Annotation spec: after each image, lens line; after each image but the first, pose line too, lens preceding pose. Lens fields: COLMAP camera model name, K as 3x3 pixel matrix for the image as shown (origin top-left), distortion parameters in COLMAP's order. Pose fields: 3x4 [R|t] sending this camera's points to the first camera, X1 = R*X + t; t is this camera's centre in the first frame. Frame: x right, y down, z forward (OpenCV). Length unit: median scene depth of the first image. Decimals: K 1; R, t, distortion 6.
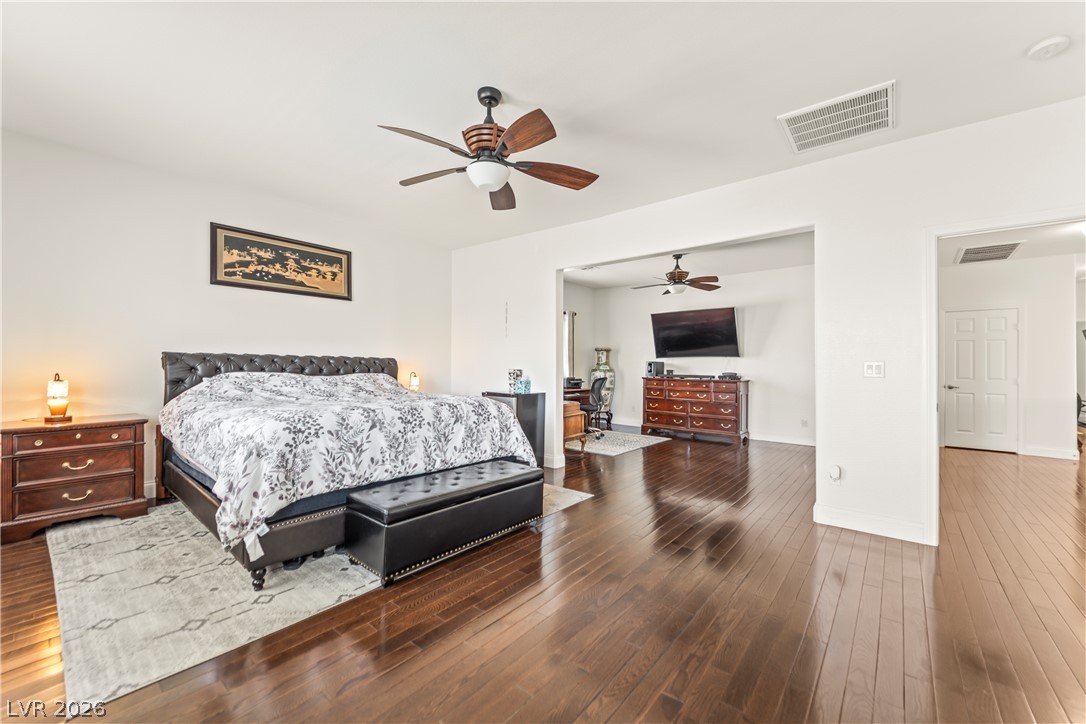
lens RADIAL K [[433.0, 0, 537.1], [0, 433.0, 359.9], [0, 0, 1]] dist [-0.000584, -0.002541]
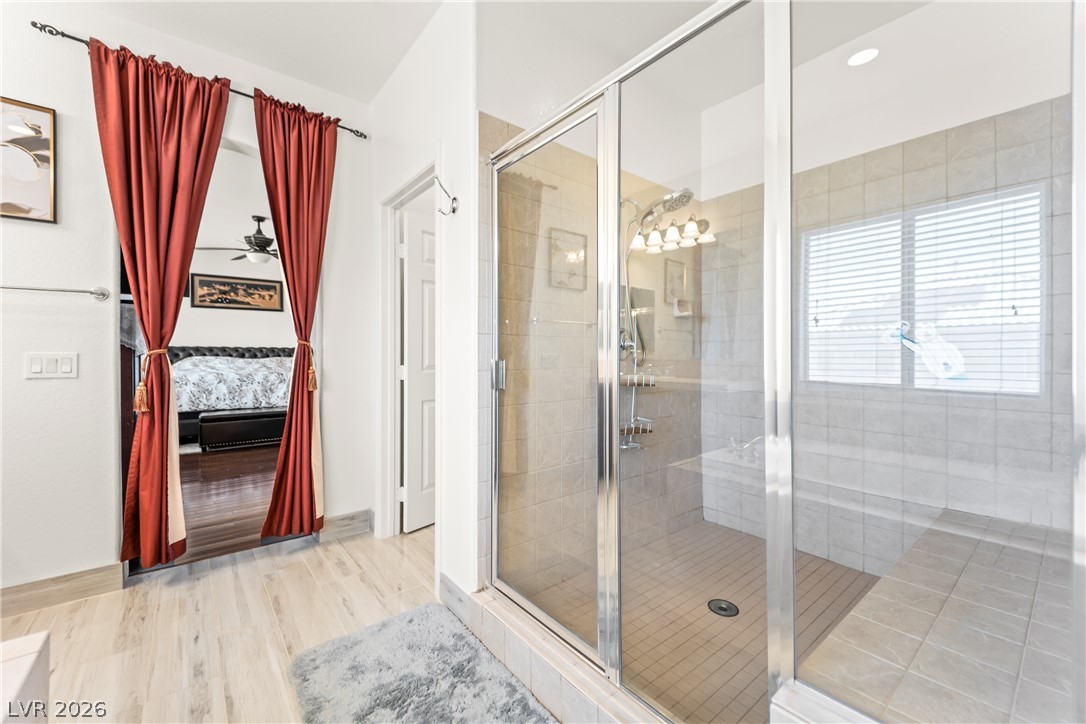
lens RADIAL K [[433.0, 0, 534.7], [0, 433.0, 353.3], [0, 0, 1]] dist [-0.000584, -0.002541]
pose [[0.977402, -0.005031, -0.211328, 1.016514], [0.008084, 0.999875, 0.013585, 0.002103], [0.211233, -0.014987, 0.977321, -0.456275]]
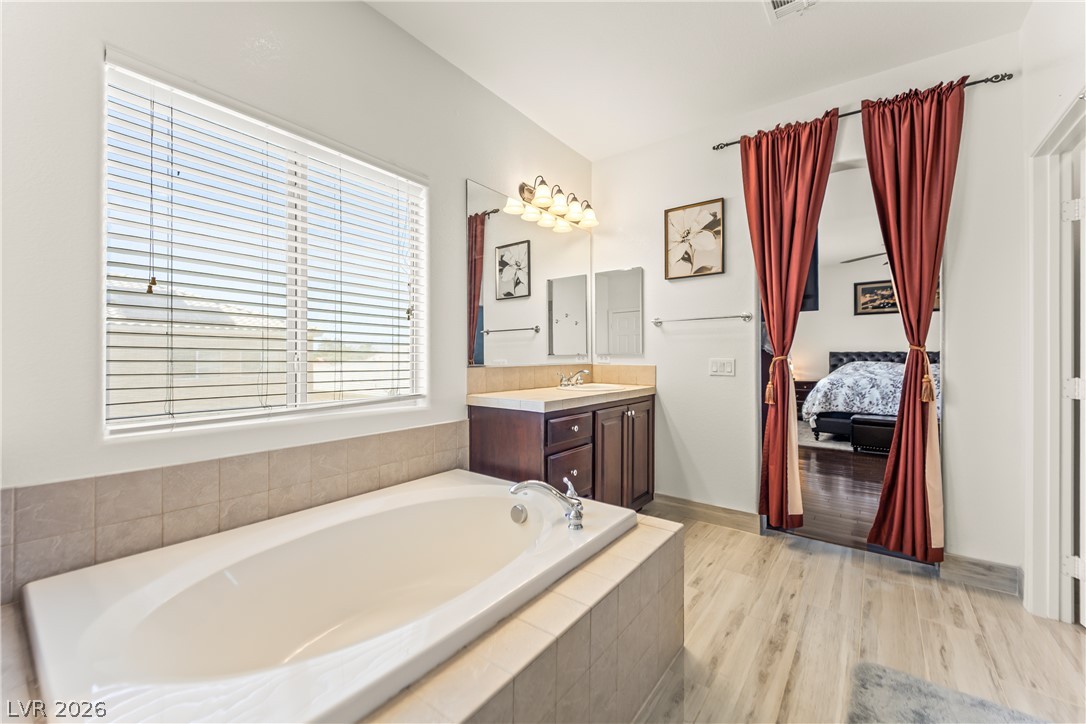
lens RADIAL K [[433.0, 0, 550.5], [0, 433.0, 358.9], [0, 0, 1]] dist [-0.000584, -0.002541]
pose [[0.036636, -0.001392, -0.999328, 1.107939], [0.013768, 0.999905, -0.000888, 0.000559], [0.999234, -0.013726, 0.036652, -0.417598]]
